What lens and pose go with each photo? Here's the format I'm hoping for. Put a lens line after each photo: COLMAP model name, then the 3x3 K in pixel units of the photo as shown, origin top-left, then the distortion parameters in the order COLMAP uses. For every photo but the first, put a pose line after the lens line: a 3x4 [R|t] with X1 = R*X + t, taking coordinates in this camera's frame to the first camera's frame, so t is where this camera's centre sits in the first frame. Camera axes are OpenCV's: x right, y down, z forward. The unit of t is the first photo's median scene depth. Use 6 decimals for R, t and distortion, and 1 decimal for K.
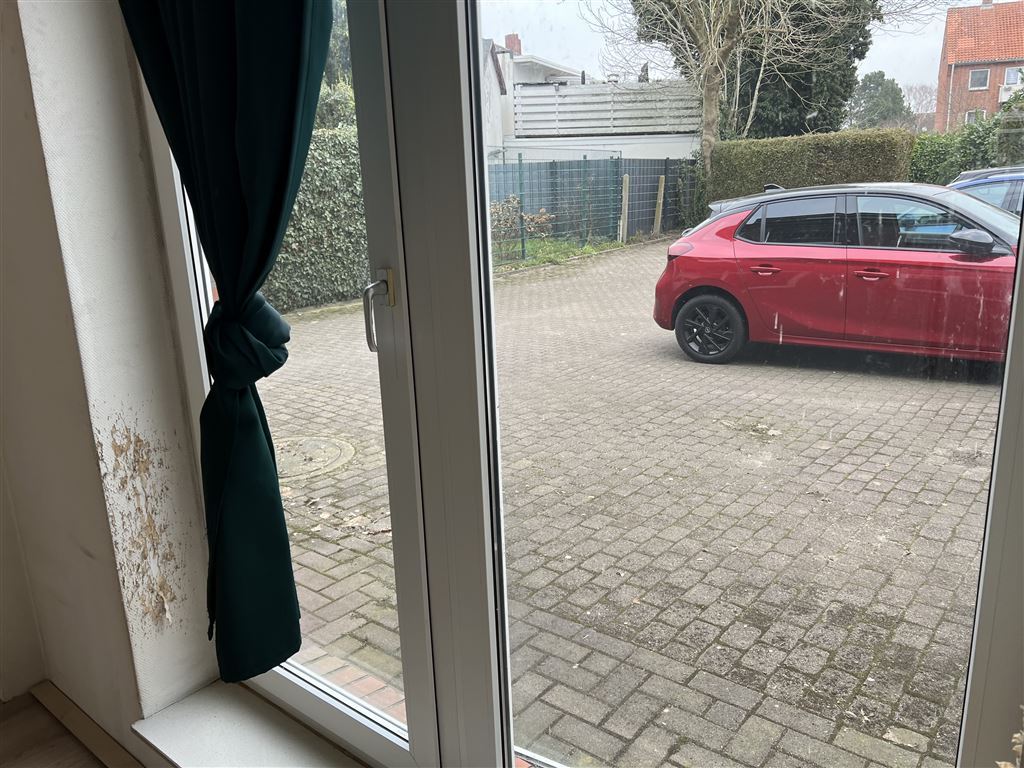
lens RADIAL K [[765.7, 0, 506.8], [0, 765.7, 382.2], [0, 0, 1]] dist [0.071841, -0.081441]
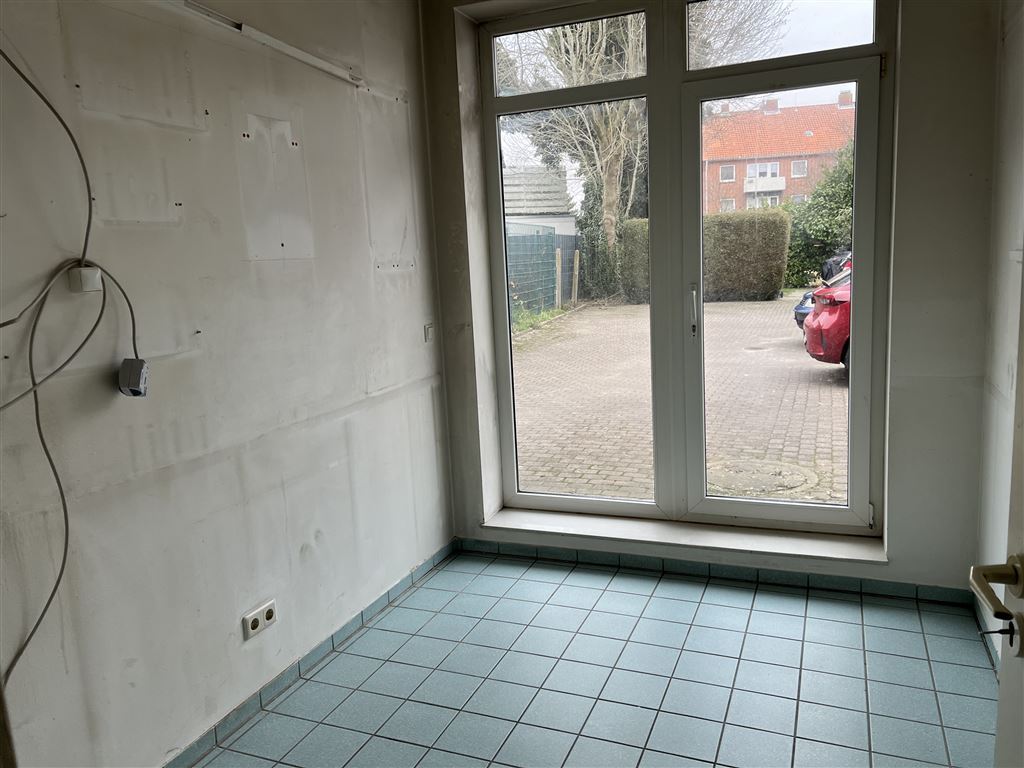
lens RADIAL K [[765.7, 0, 508.2], [0, 765.7, 384.7], [0, 0, 1]] dist [0.071841, -0.081441]
pose [[0.955293, -0.059159, 0.289682, -0.286564], [0.087197, 0.992571, -0.084850, 0.009702], [-0.282510, 0.106317, 0.953355, 0.006405]]
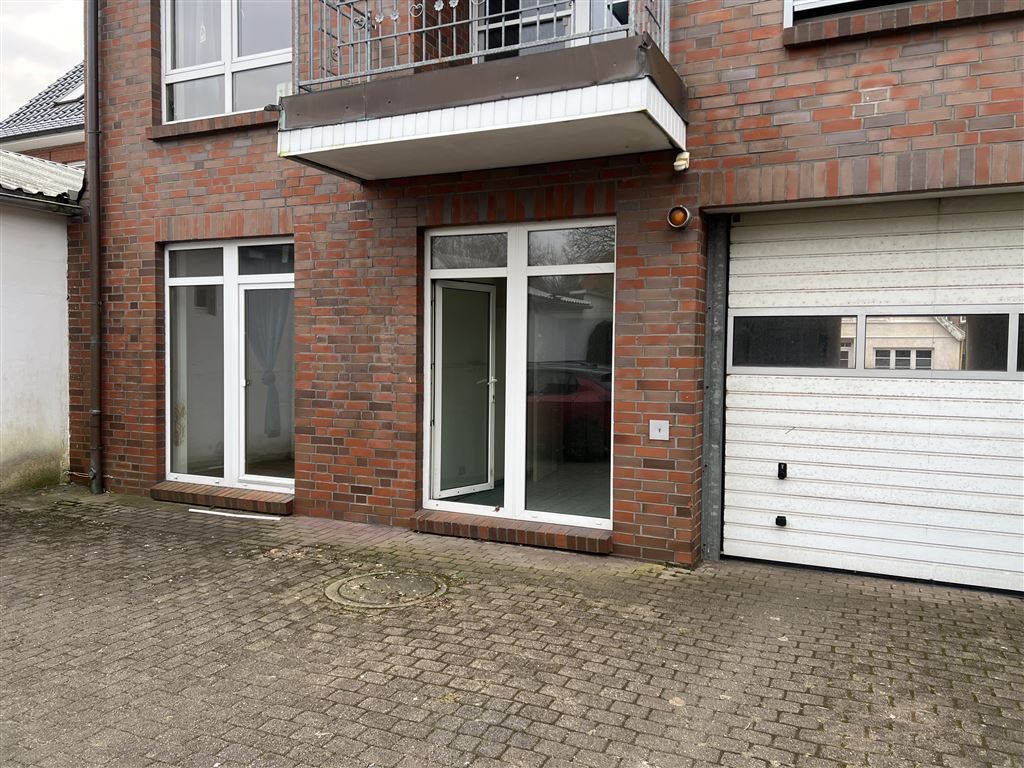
lens RADIAL K [[765.7, 0, 507.9], [0, 765.7, 378.5], [0, 0, 1]] dist [0.071841, -0.081441]
pose [[-0.970308, 0.036249, -0.239141, -0.060953], [-0.032677, 0.959996, 0.278101, -0.156075], [0.239656, 0.277658, -0.930307, 0.609309]]
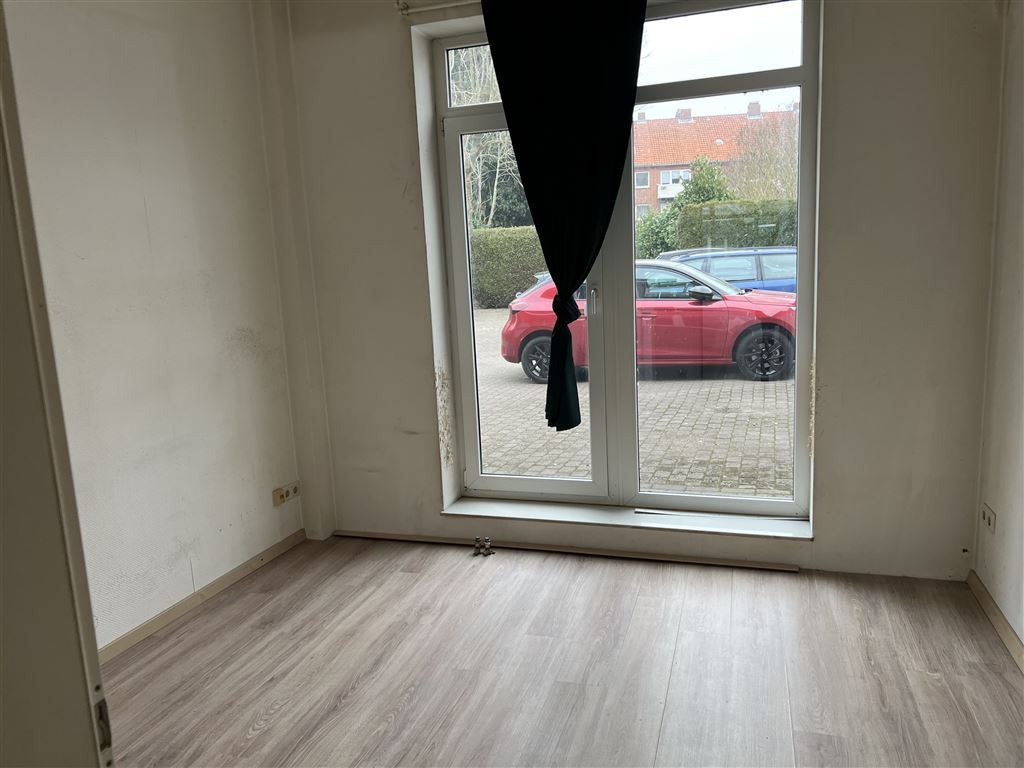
lens RADIAL K [[765.7, 0, 510.8], [0, 765.7, 388.3], [0, 0, 1]] dist [0.071841, -0.081441]
pose [[0.935059, -0.067425, 0.348022, -0.131518], [0.099710, 0.992134, -0.075684, 0.037471], [-0.340181, 0.105471, 0.934426, -0.134477]]
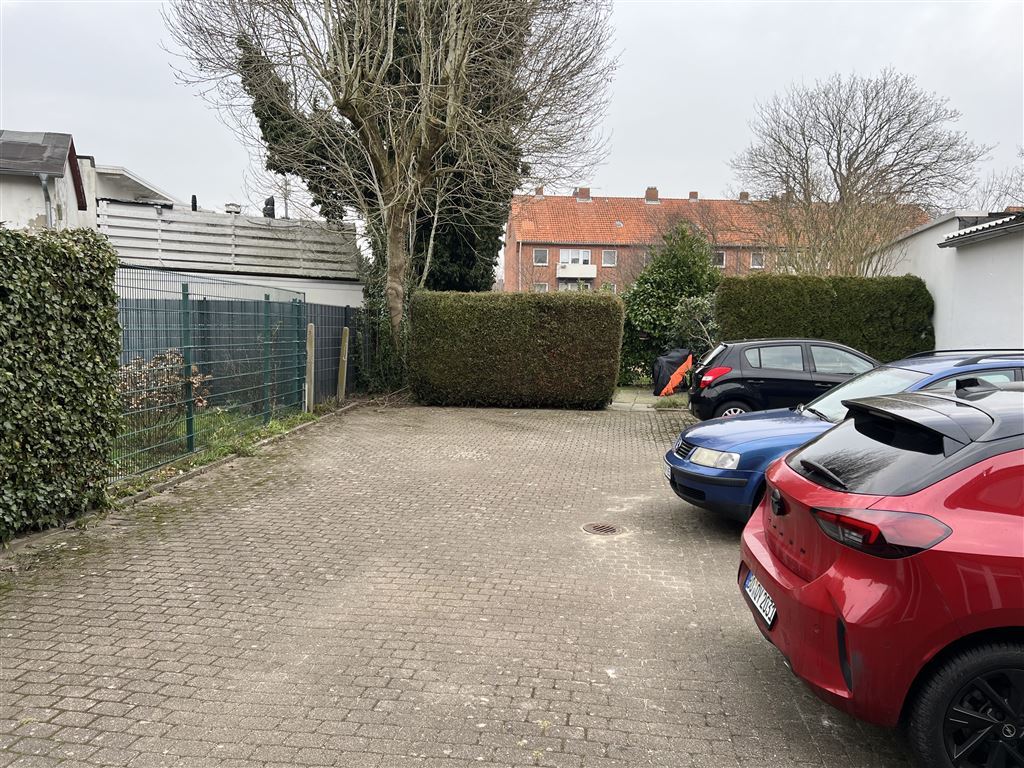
lens RADIAL K [[765.7, 0, 517.3], [0, 765.7, 401.7], [0, 0, 1]] dist [0.071841, -0.081441]
pose [[0.853634, -0.005076, 0.520849, -0.075553], [0.088589, 0.986799, -0.135573, -0.091507], [-0.513285, 0.161871, 0.842815, 0.339038]]
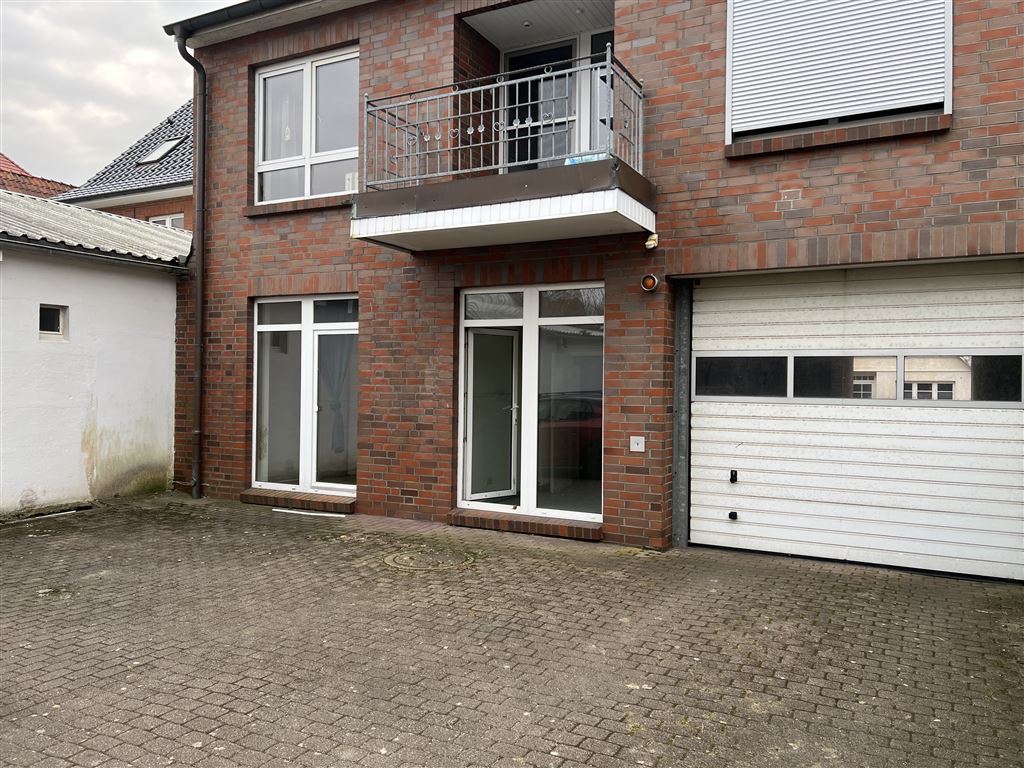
lens RADIAL K [[765.7, 0, 512.2], [0, 765.7, 379.5], [0, 0, 1]] dist [0.071841, -0.081441]
pose [[-0.980359, 0.025499, -0.195567, -0.048547], [-0.022608, 0.970540, 0.239877, -0.185752], [0.195922, 0.239587, -0.950901, 0.726038]]
